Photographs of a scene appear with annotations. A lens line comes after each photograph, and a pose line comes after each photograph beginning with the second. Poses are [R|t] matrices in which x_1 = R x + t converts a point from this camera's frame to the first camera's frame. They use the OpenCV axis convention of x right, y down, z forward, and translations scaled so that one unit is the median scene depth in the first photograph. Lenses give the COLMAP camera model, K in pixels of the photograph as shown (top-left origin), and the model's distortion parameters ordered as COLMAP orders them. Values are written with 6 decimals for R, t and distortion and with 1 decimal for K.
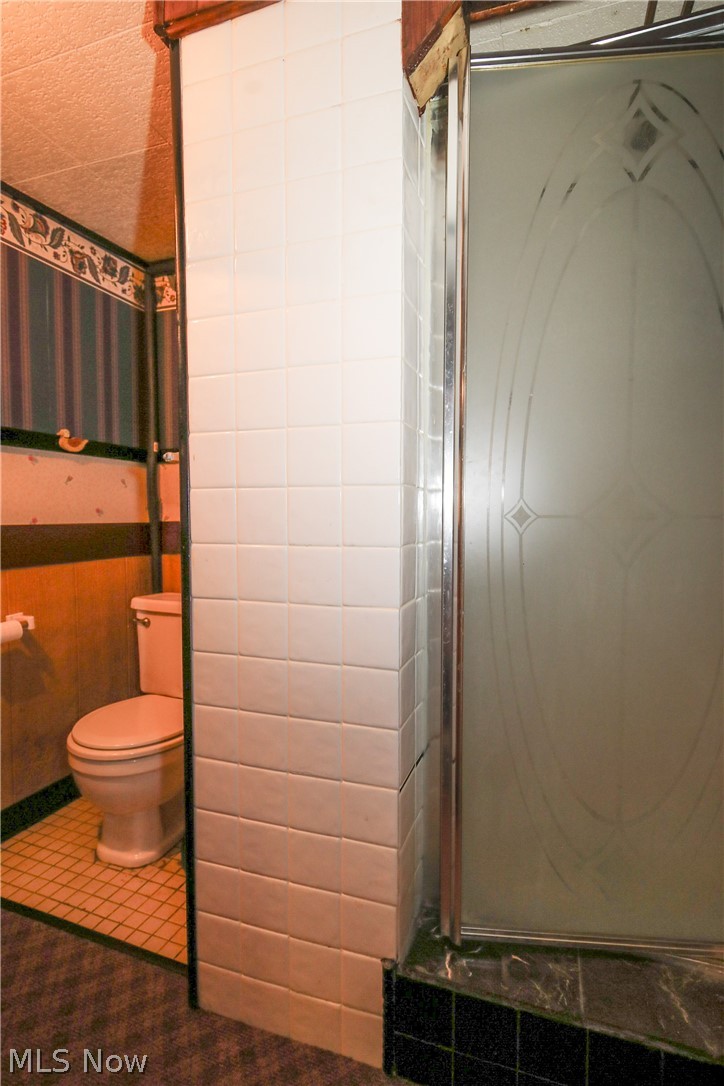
lens RADIAL K [[544.9, 0, 369.7], [0, 544.9, 542.1], [0, 0, 1]] dist [0.006867, -0.006587]
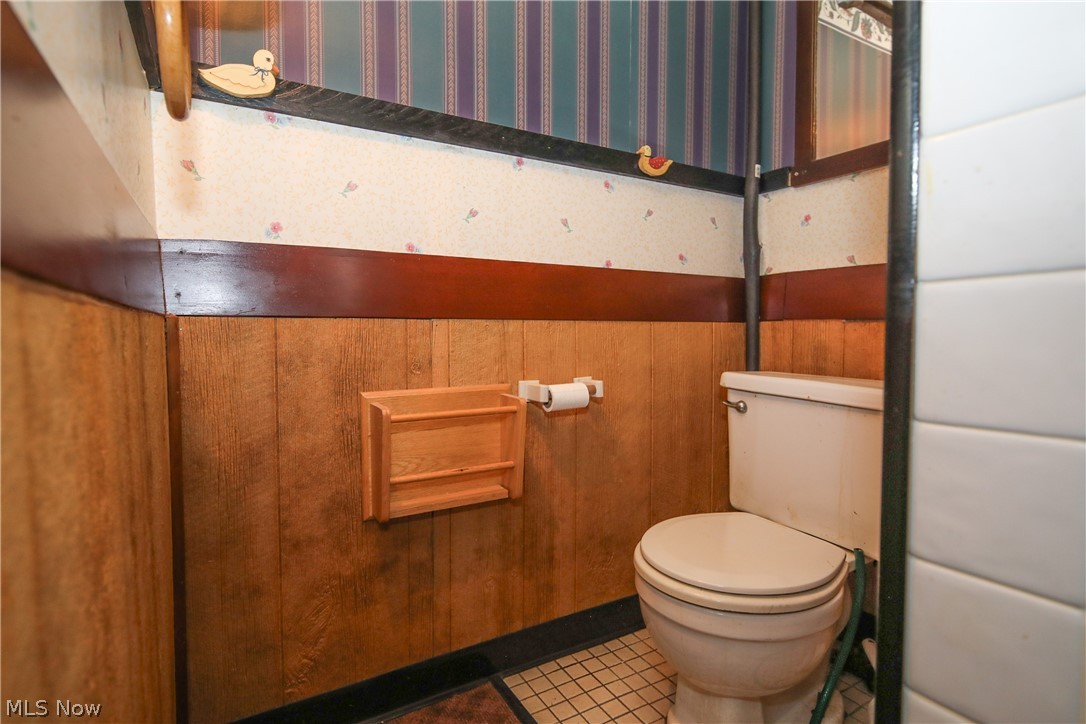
lens RADIAL K [[544.9, 0, 541.8], [0, 544.9, 357.8], [0, 0, 1]] dist [0.006867, -0.006587]
pose [[0.767835, 0.021777, -0.640278, -0.168938], [-0.032817, 0.999447, -0.005361, 0.100911], [0.639807, 0.025129, 0.768125, 0.316678]]
